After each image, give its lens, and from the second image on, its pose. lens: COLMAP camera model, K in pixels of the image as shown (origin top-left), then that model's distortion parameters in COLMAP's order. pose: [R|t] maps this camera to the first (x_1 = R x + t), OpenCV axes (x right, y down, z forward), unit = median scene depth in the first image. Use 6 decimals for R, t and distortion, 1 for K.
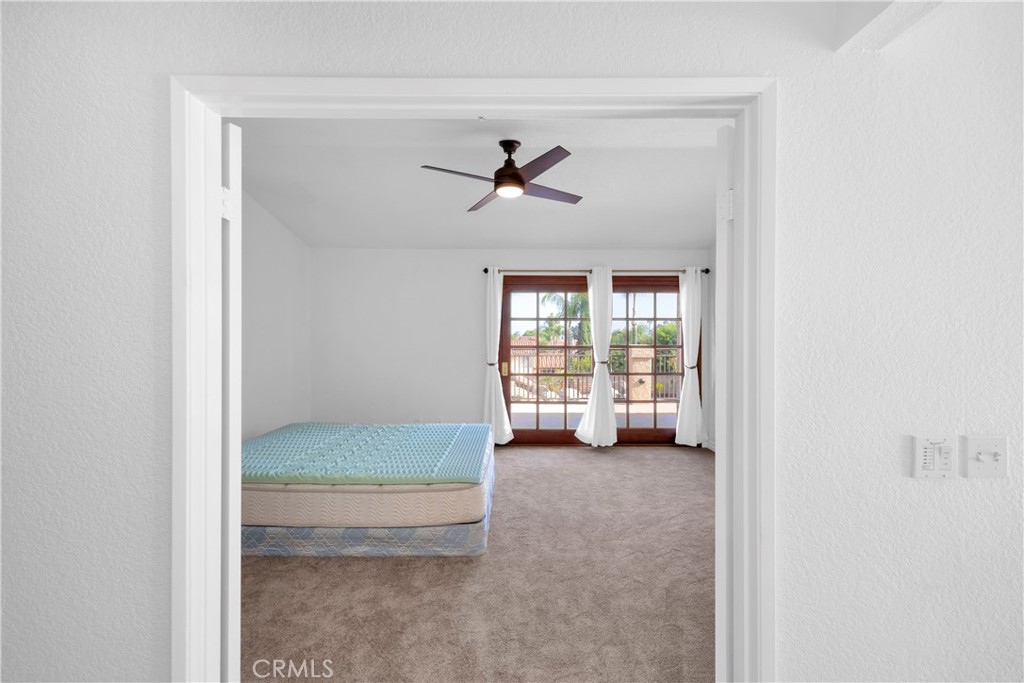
lens RADIAL K [[401.7, 0, 506.6], [0, 401.7, 337.7], [0, 0, 1]] dist [0.002354, 0.000618]
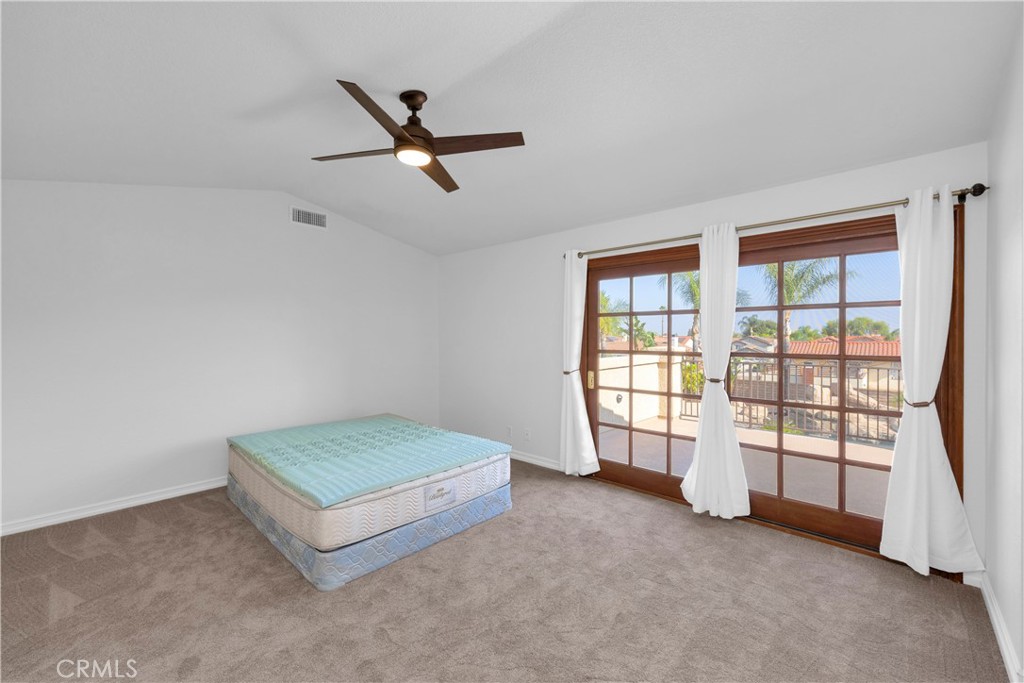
lens RADIAL K [[401.7, 0, 509.8], [0, 401.7, 341.6], [0, 0, 1]] dist [0.002354, 0.000618]
pose [[0.740657, 0.007987, -0.671836, 0.410676], [-0.002294, 0.999954, 0.009358, -0.002758], [0.671880, -0.005390, 0.740641, 0.321814]]
